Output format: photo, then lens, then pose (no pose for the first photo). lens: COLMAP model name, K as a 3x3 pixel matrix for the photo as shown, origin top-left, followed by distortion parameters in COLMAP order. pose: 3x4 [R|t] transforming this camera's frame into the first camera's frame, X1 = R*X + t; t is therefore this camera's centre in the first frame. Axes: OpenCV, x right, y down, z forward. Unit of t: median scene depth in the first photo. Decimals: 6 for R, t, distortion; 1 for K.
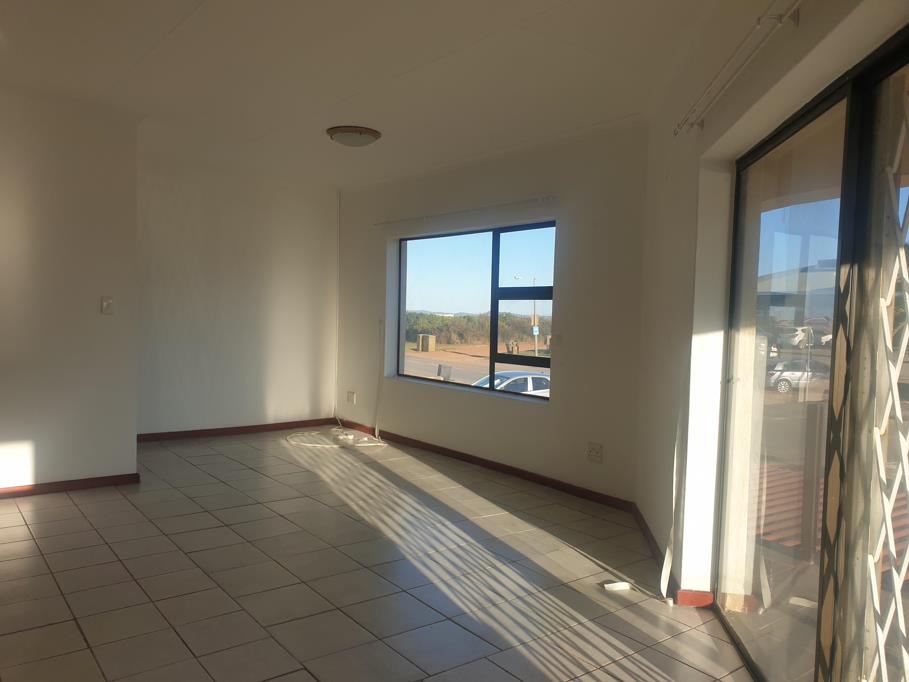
lens RADIAL K [[709.8, 0, 454.5], [0, 709.8, 341.0], [0, 0, 1]] dist [0.060738, 0.000396]
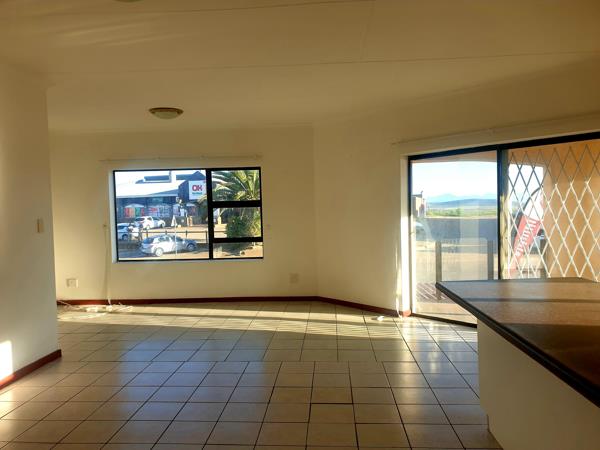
lens RADIAL K [[443.9, 0, 300.0], [0, 443.9, 225.0], [0, 0, 1]] dist [-0.000094, -0.000146]
pose [[0.656678, -0.074053, 0.750527, -0.726274], [0.078314, 0.996483, 0.029799, -0.038065], [-0.750094, 0.039209, 0.660168, 0.097514]]
